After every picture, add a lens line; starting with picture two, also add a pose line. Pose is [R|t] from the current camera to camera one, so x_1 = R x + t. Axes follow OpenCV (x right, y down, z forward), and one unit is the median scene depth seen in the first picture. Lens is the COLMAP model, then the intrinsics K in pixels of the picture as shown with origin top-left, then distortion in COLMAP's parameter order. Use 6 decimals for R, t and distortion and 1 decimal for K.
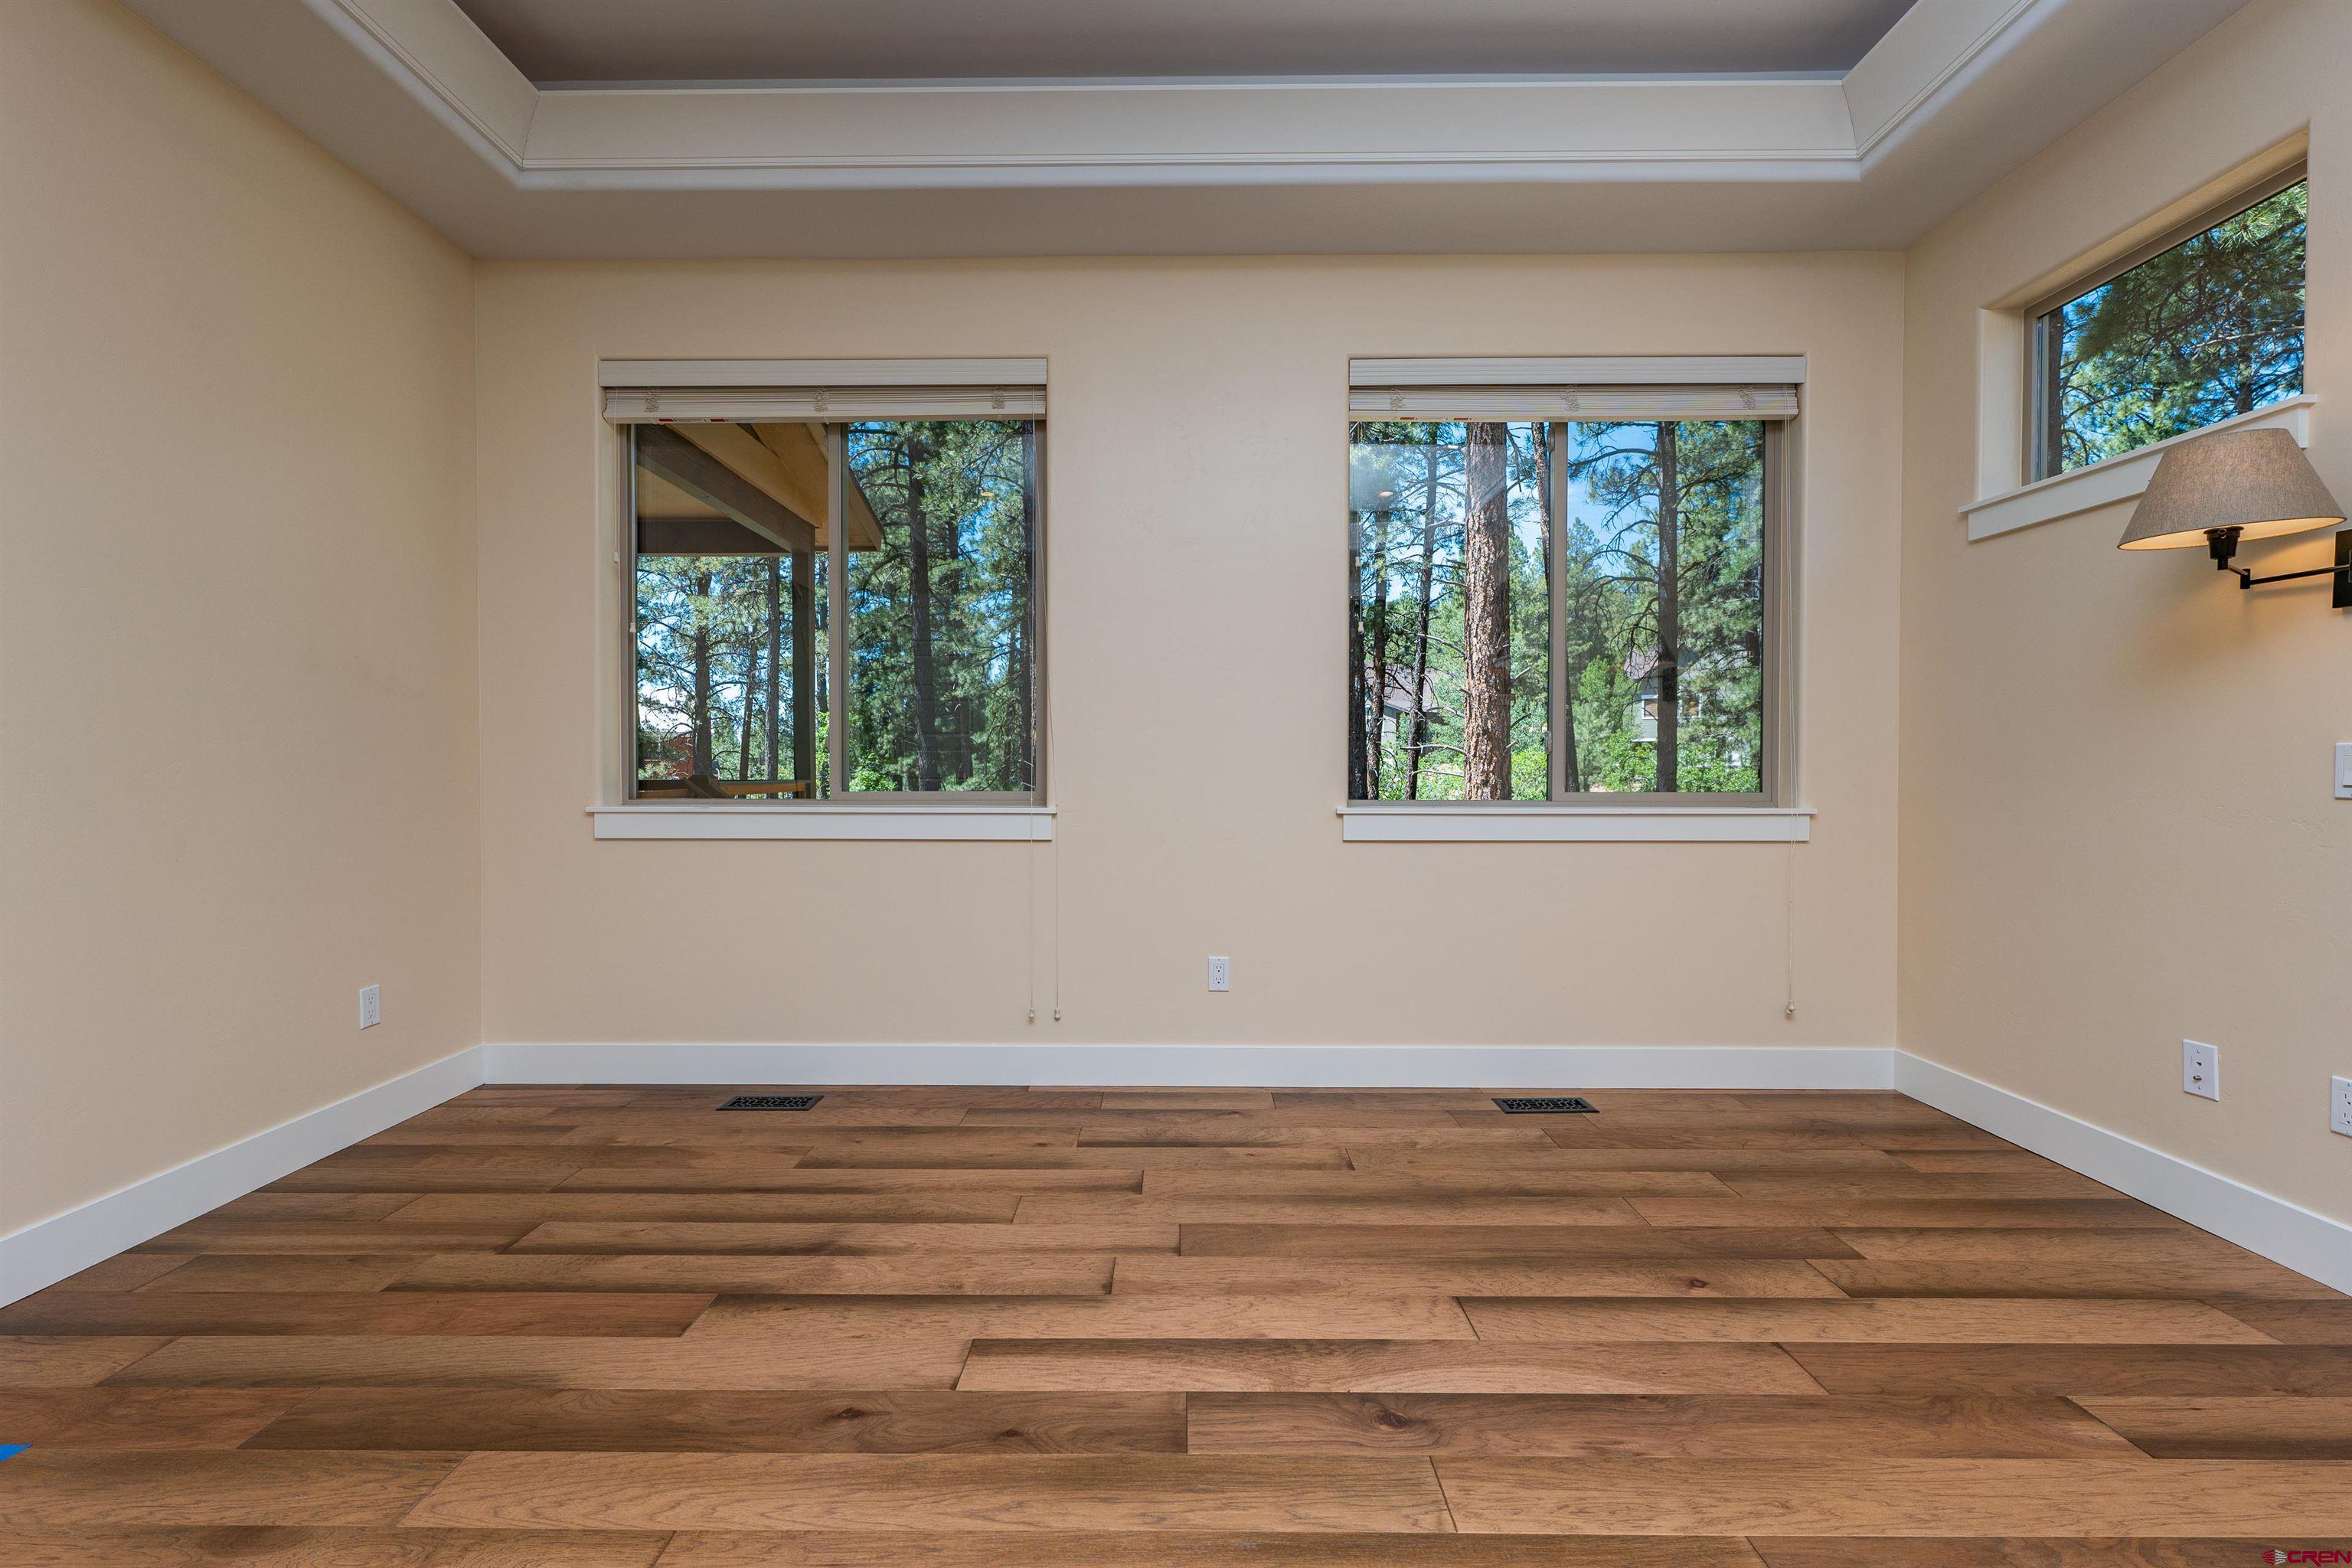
lens RADIAL K [[1075.5, 0, 1190.6], [0, 1075.5, 778.9], [0, 0, 1]] dist [-0.001439, 0.000257]
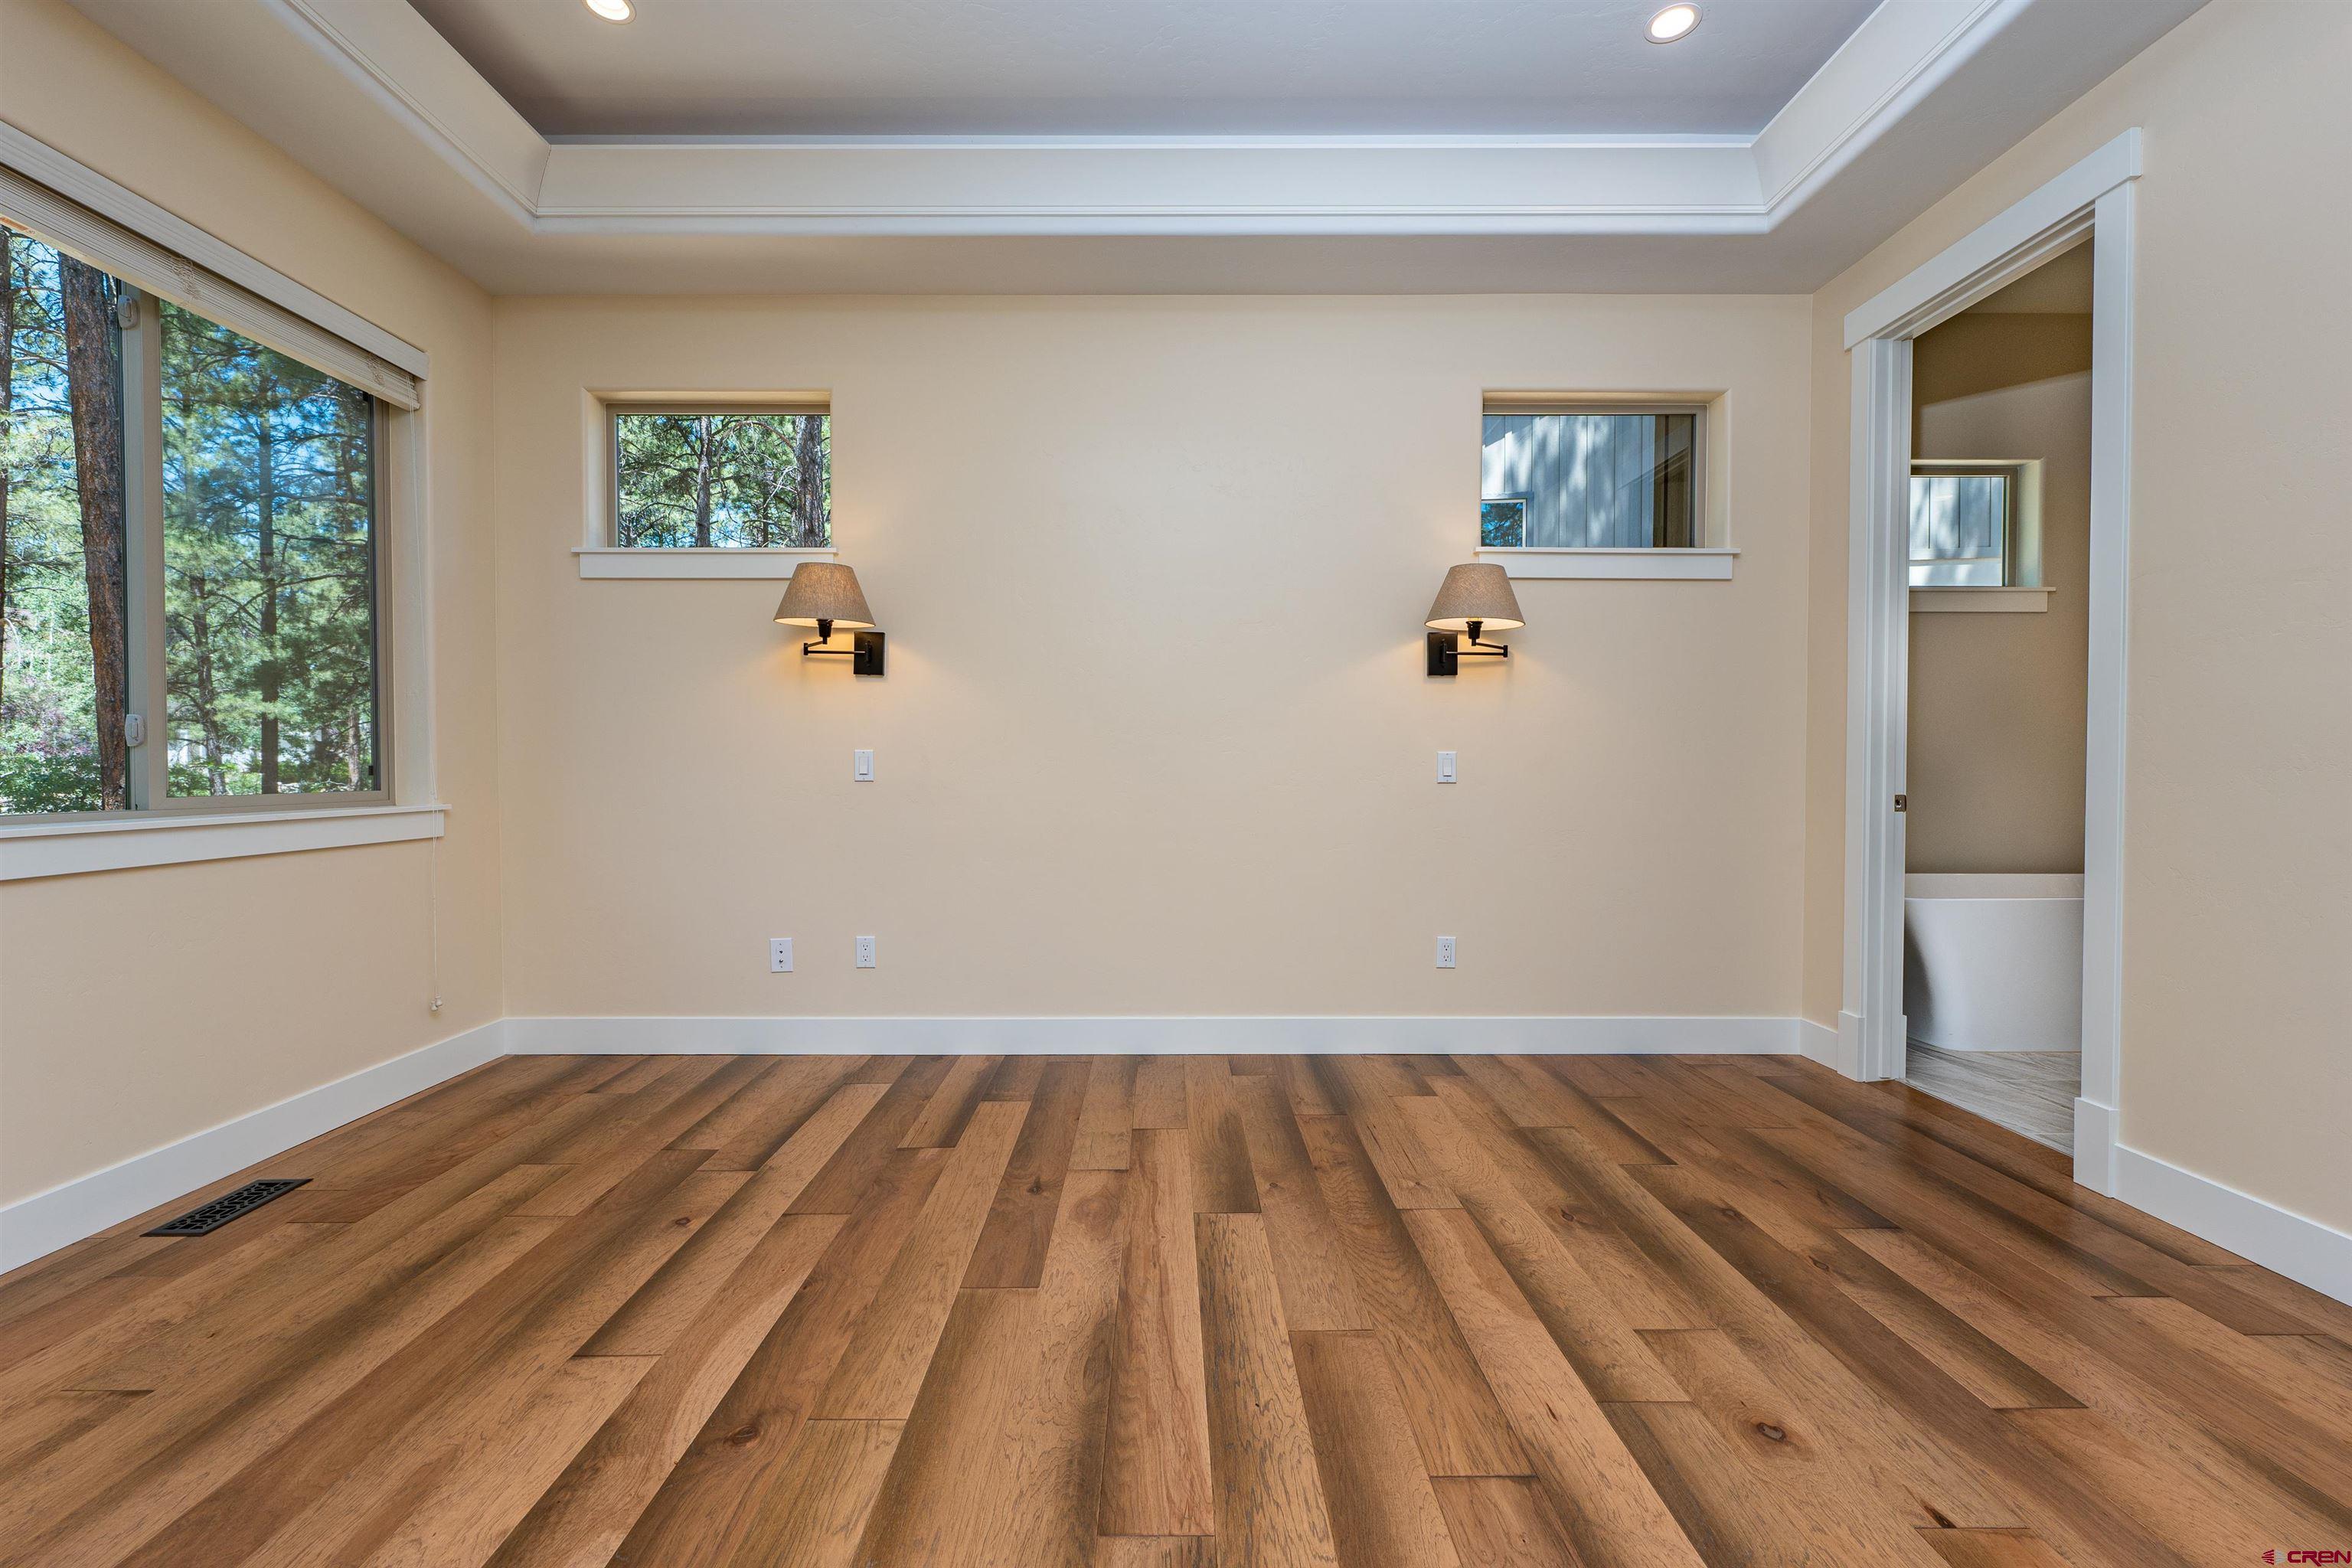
lens RADIAL K [[968.2, 0, 1183.4], [0, 968.2, 778.9], [0, 0, 1]] dist [0.004056, 0.000593]
pose [[-0.026687, -0.015336, 0.999526, -0.464851], [0.011347, 0.999813, 0.015644, -0.004109], [-0.999579, 0.011759, -0.026508, 0.417495]]
